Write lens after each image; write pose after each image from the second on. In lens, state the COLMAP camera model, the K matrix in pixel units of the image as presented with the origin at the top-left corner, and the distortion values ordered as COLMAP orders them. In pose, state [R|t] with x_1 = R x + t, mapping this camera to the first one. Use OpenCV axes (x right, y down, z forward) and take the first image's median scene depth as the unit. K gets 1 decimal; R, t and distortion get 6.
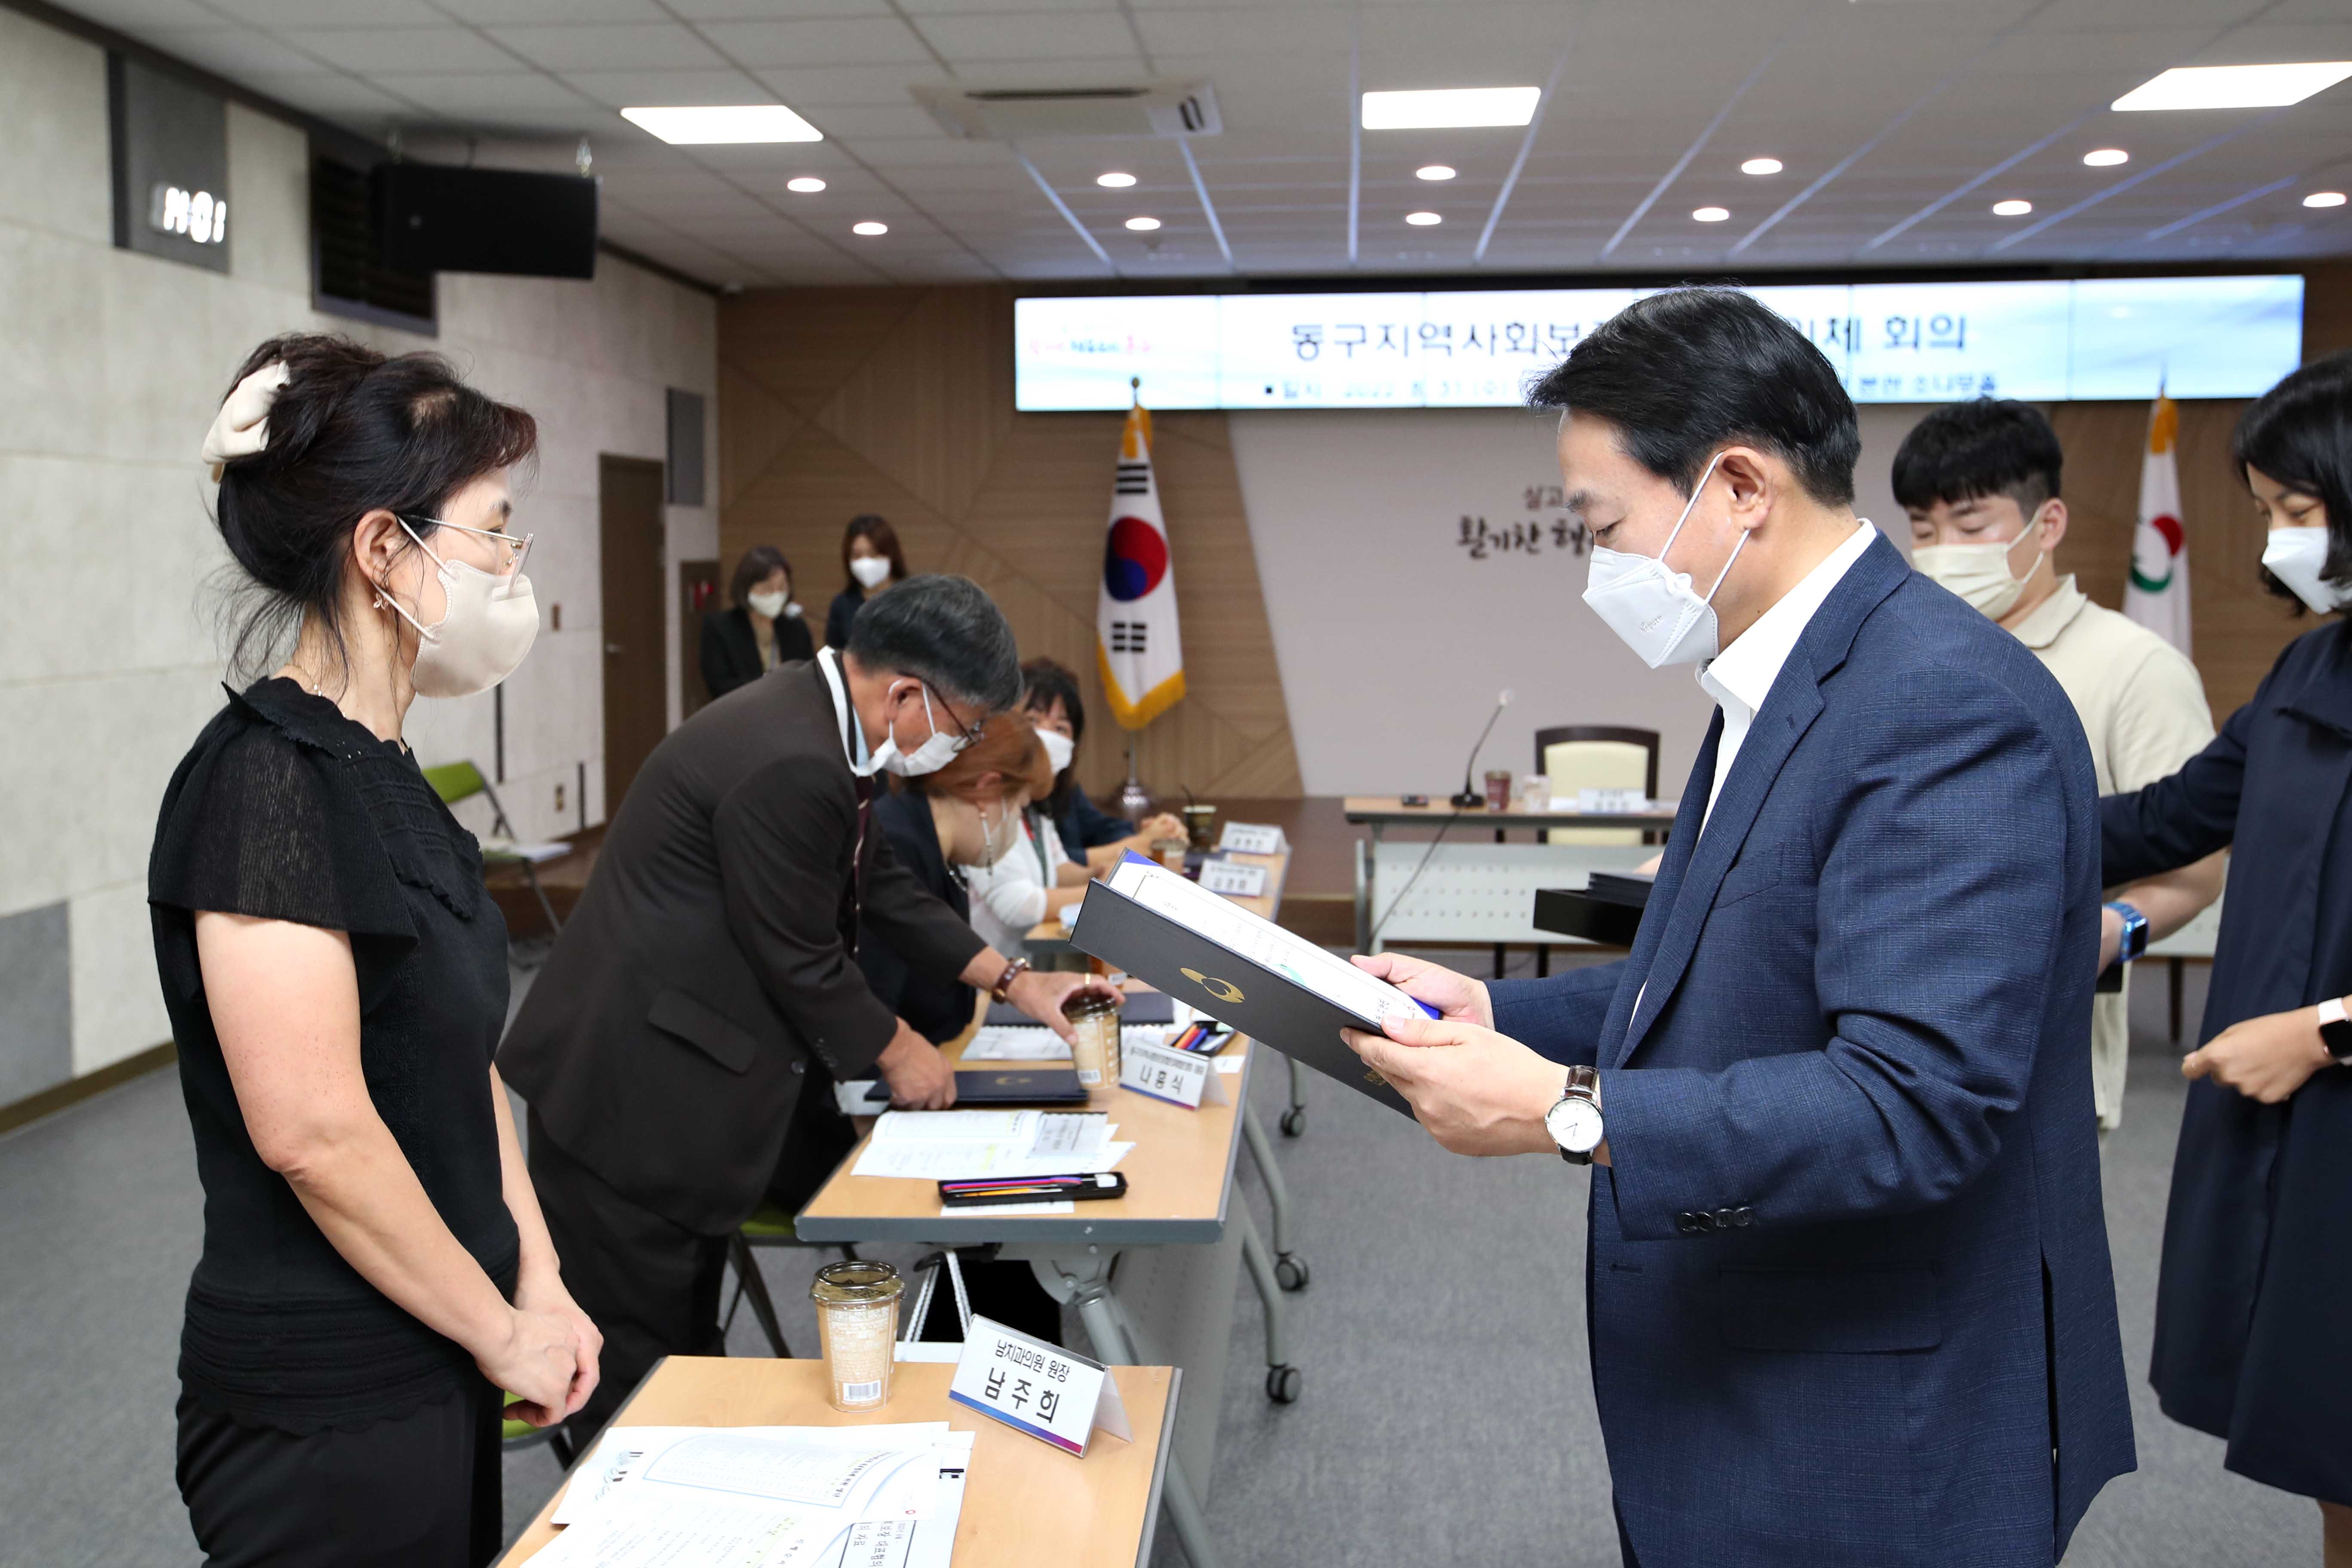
lens RADIAL K [[2251.9, 0, 1081.8], [0, 2251.9, 714.1], [0, 0, 1]] dist [0.006929, 0.018293]
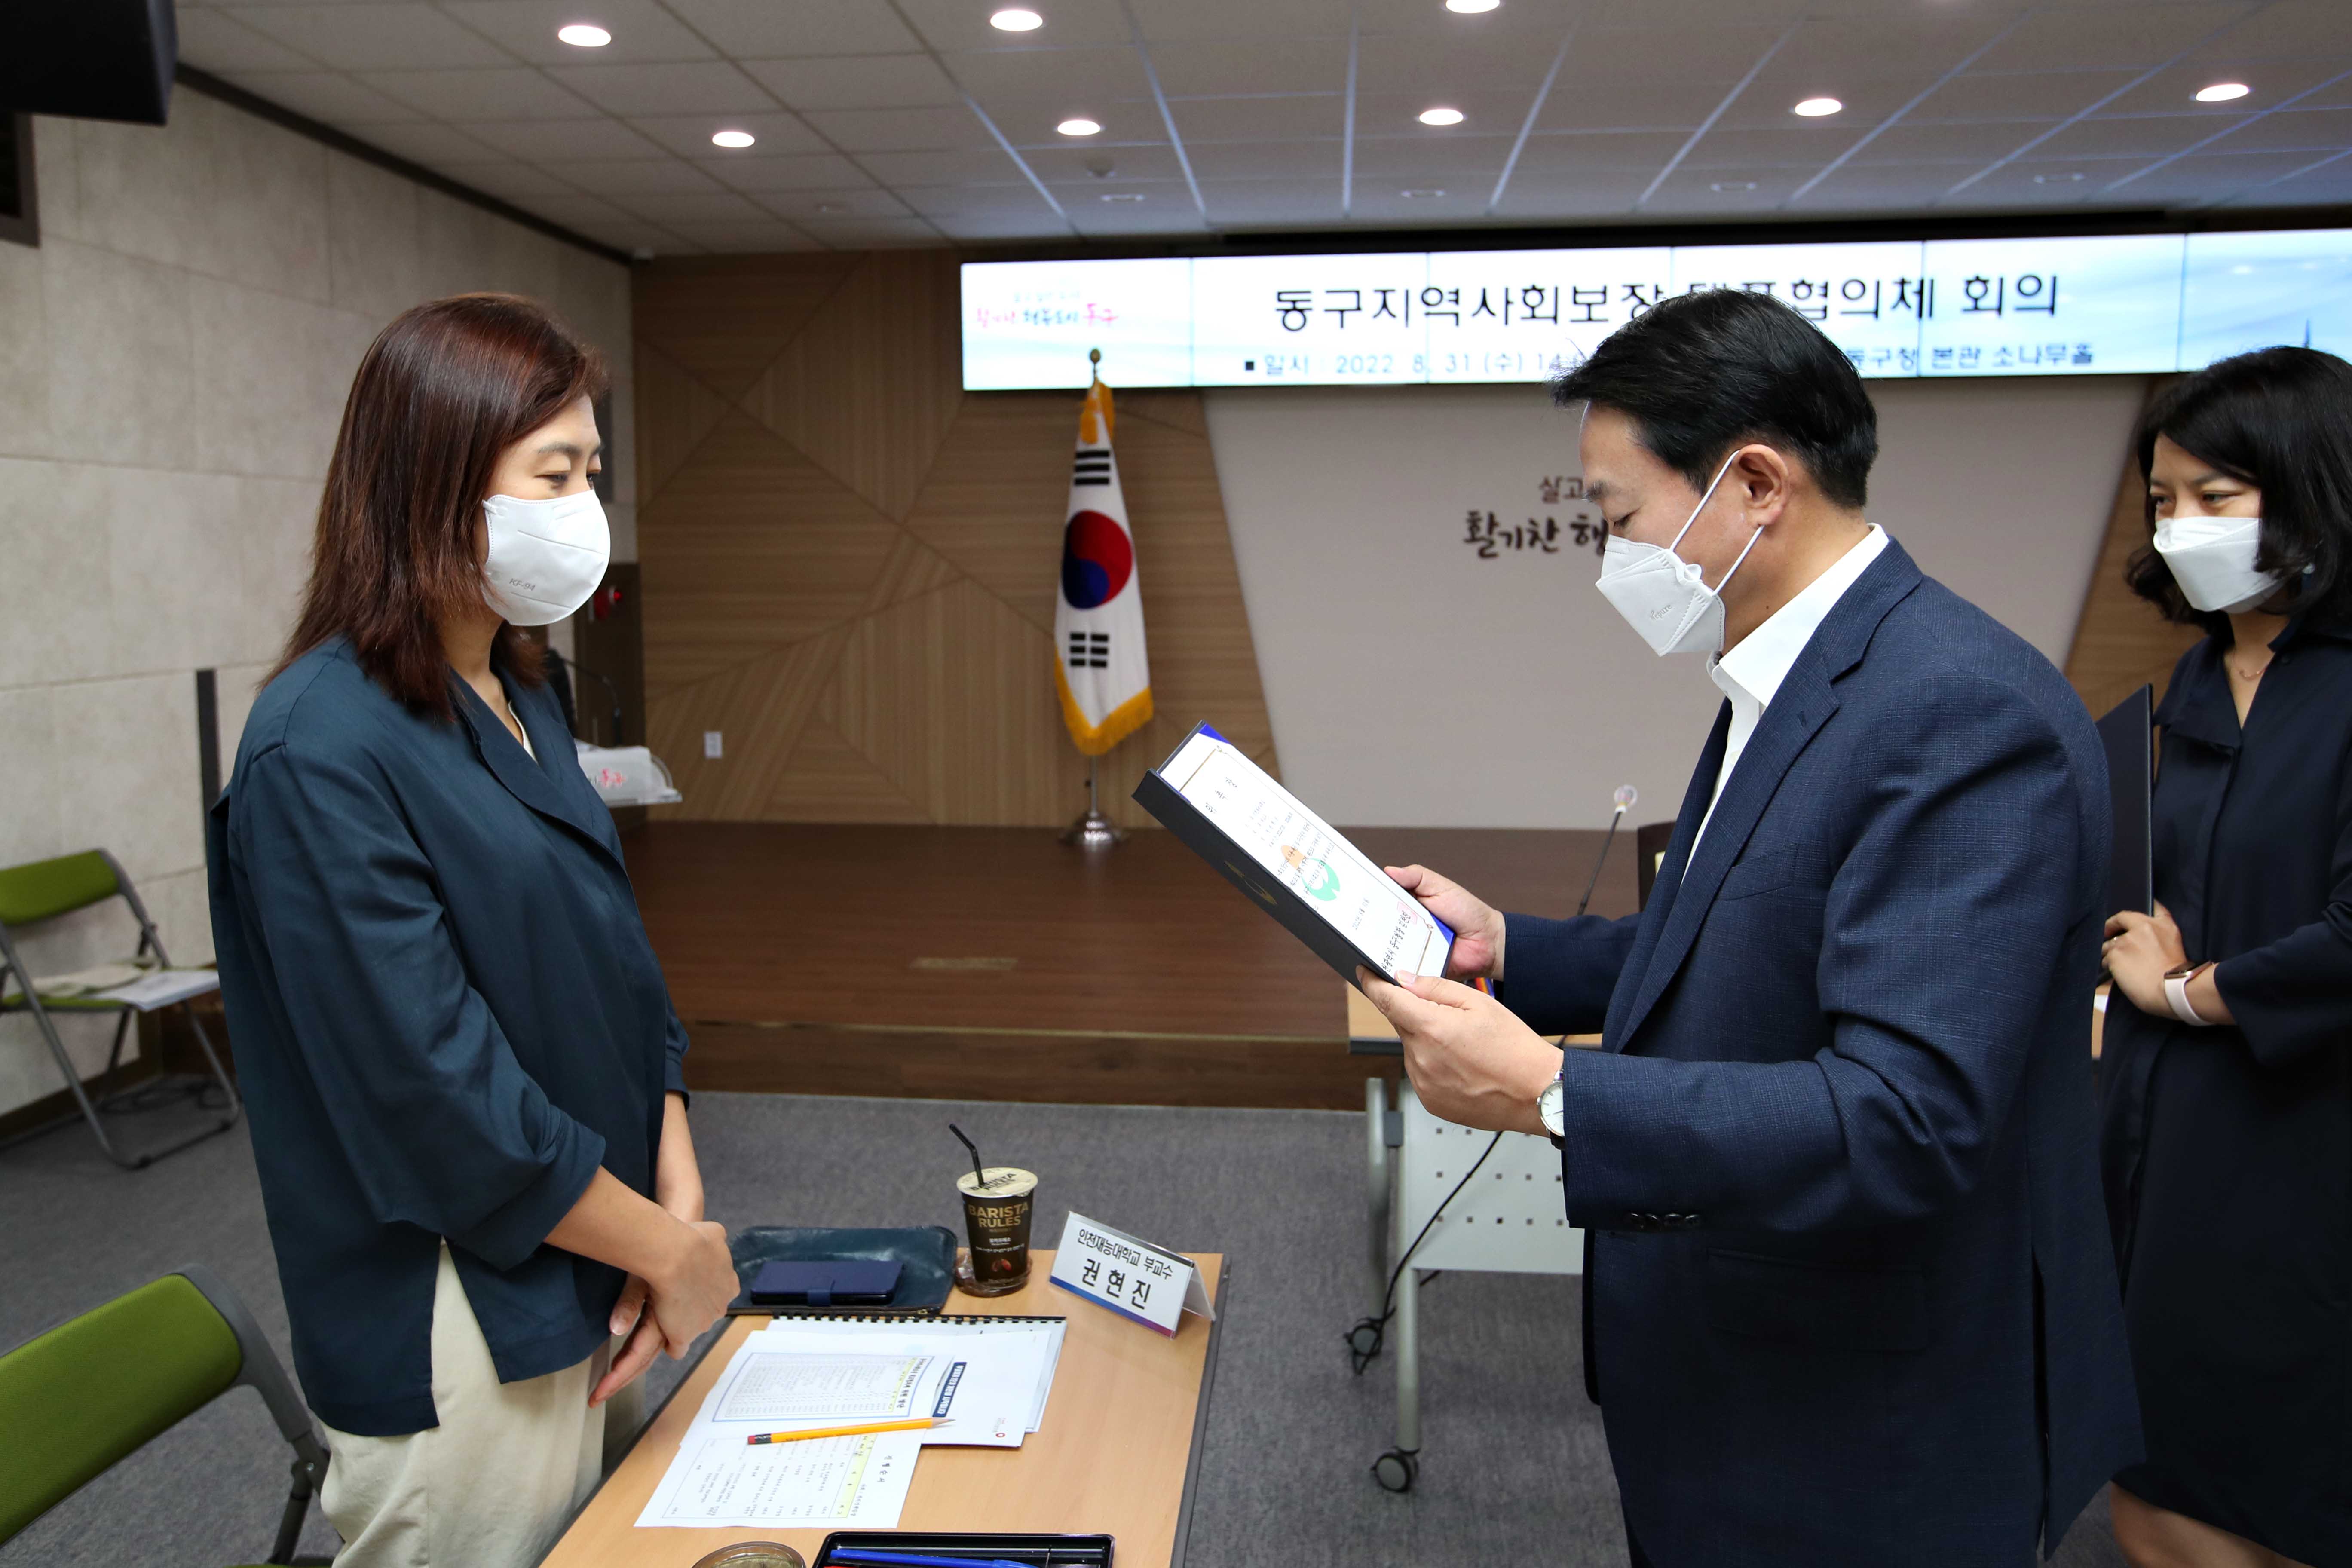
lens RADIAL K [[1708.9, 0, 1142.8], [0, 1708.9, 742.2], [0, 0, 1]] dist [-0.018273, 0.004141]
pose [[0.999967, -0.002969, 0.007516, 0.038318], [0.002686, 0.999299, 0.037335, -0.024133], [-0.007621, -0.037314, 0.999275, 0.352672]]
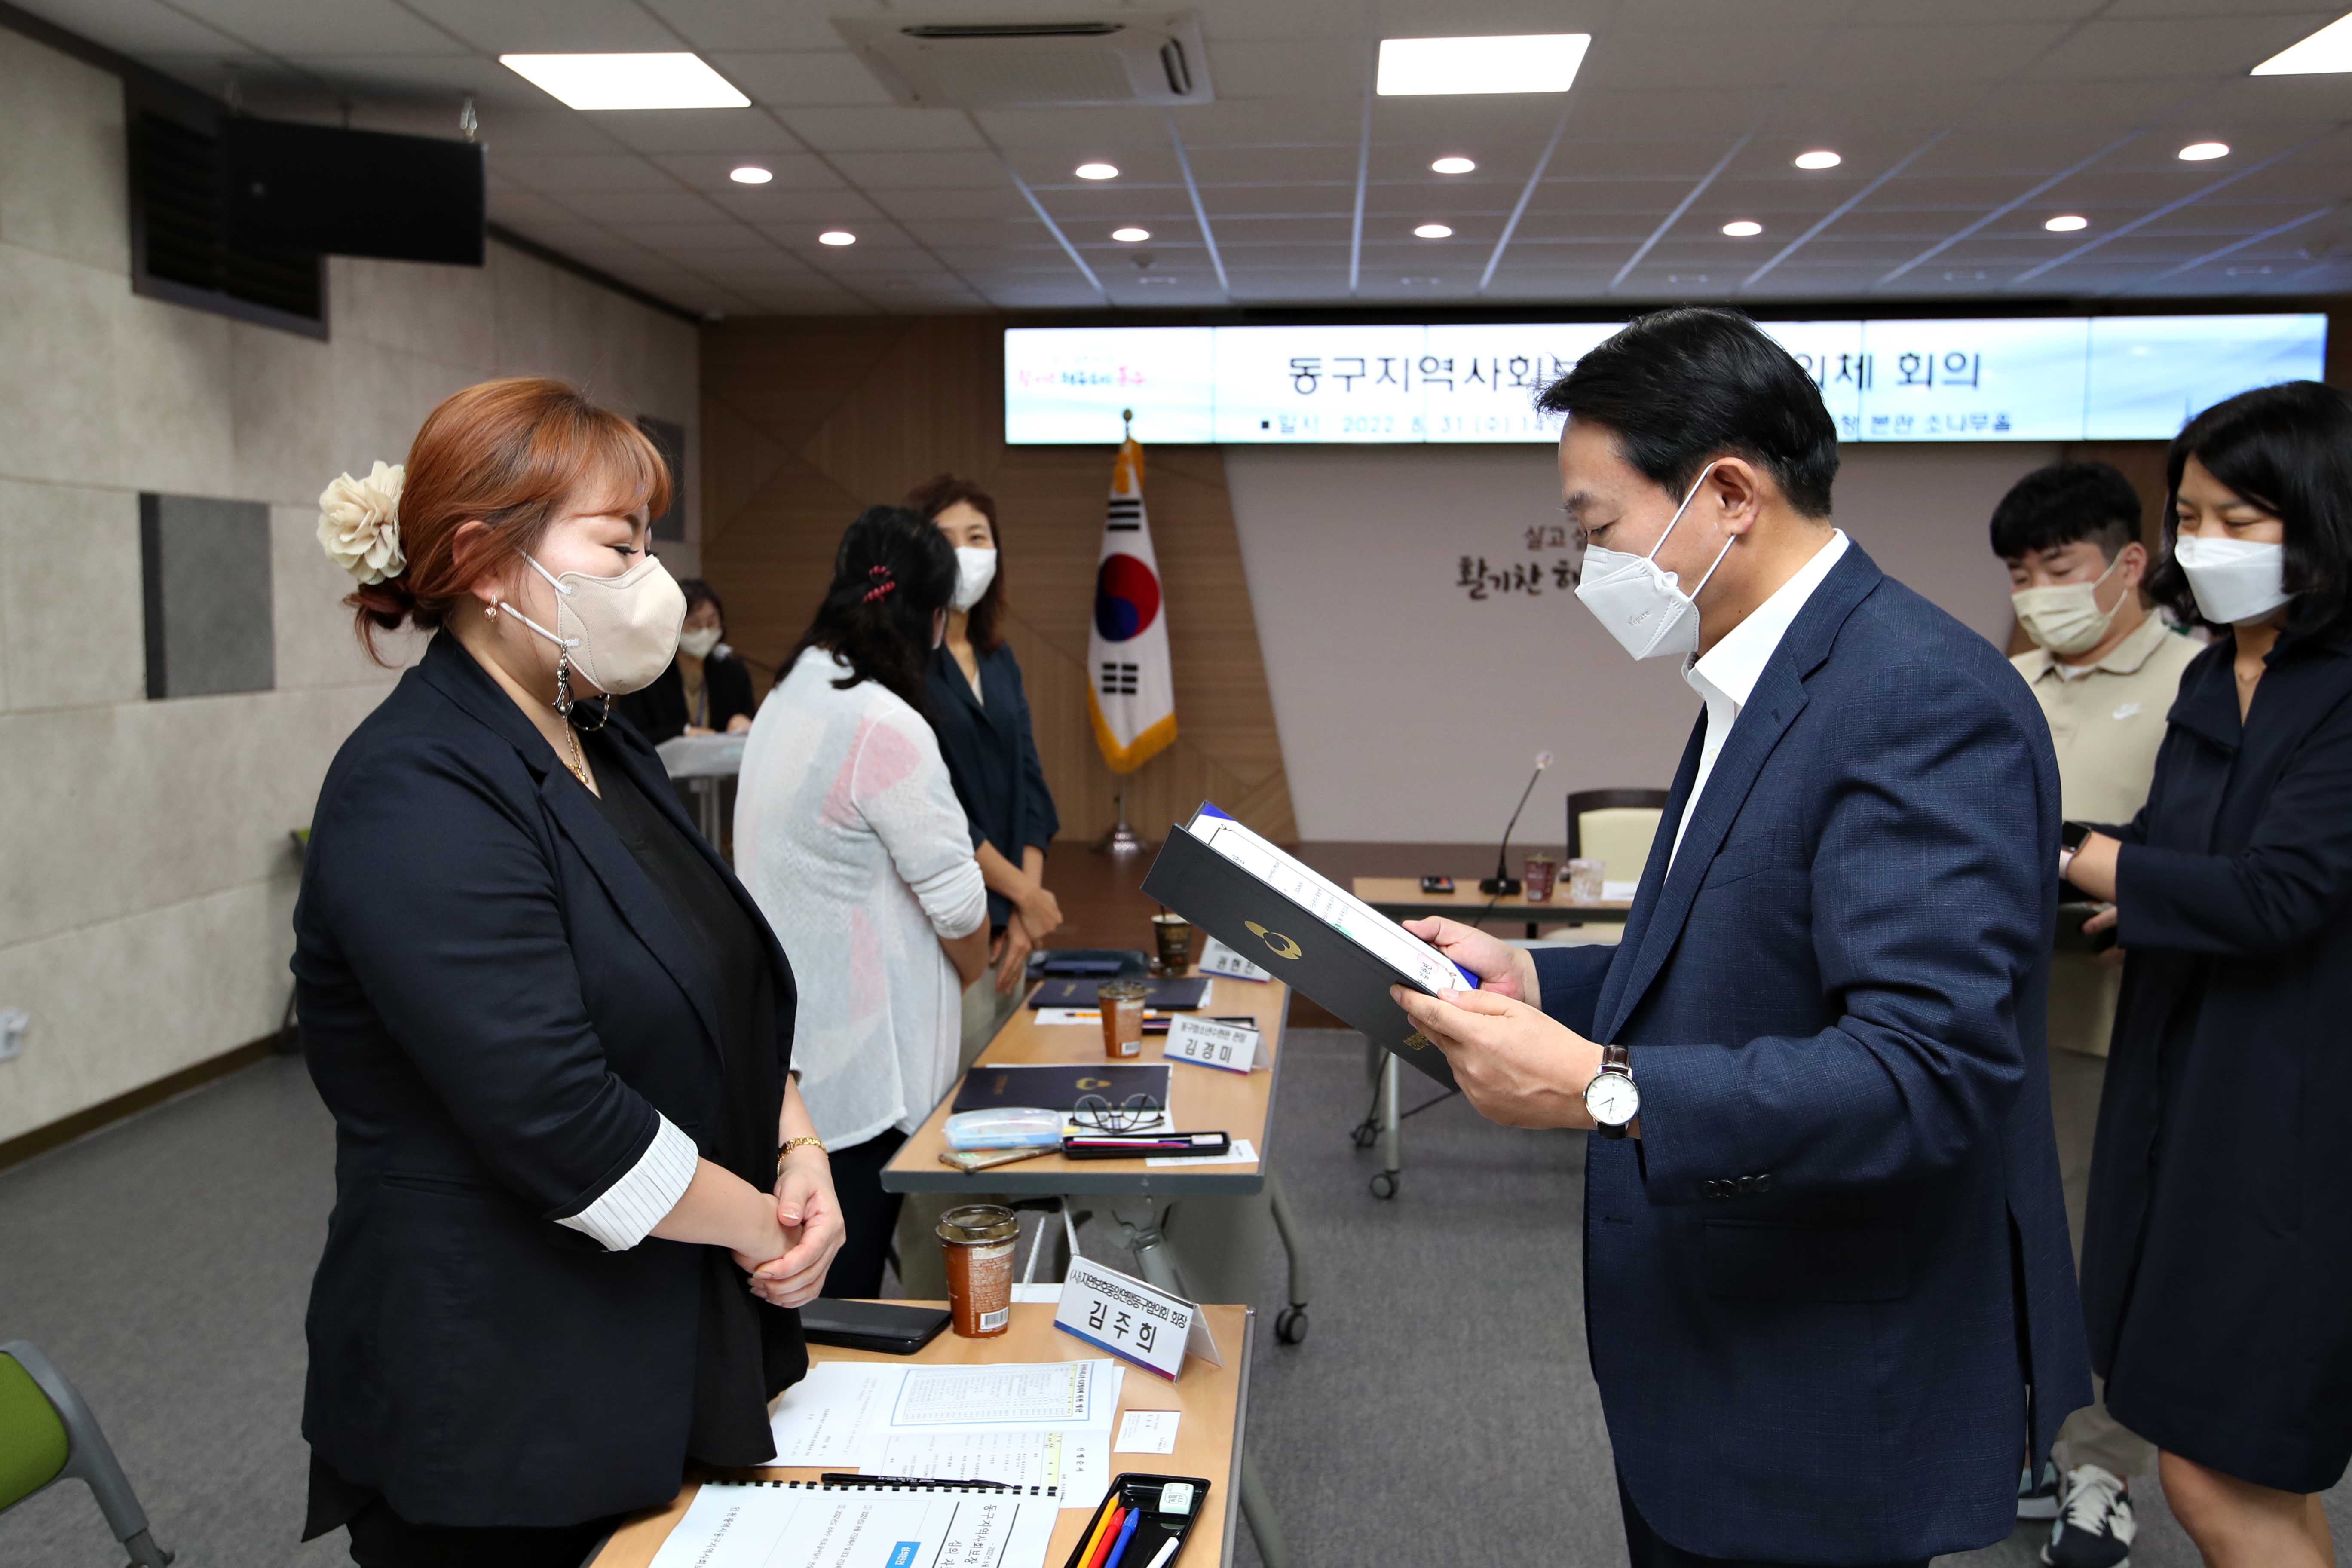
lens RADIAL K [[1932.0, 0, 1148.8], [0, 1932.0, 779.3], [0, 0, 1]] dist [-0.006675, 0.007475]
pose [[0.999702, 0.004100, 0.024061, 0.014198], [-0.004642, 0.999735, 0.022534, -0.009977], [-0.023962, -0.022639, 0.999457, 0.174471]]
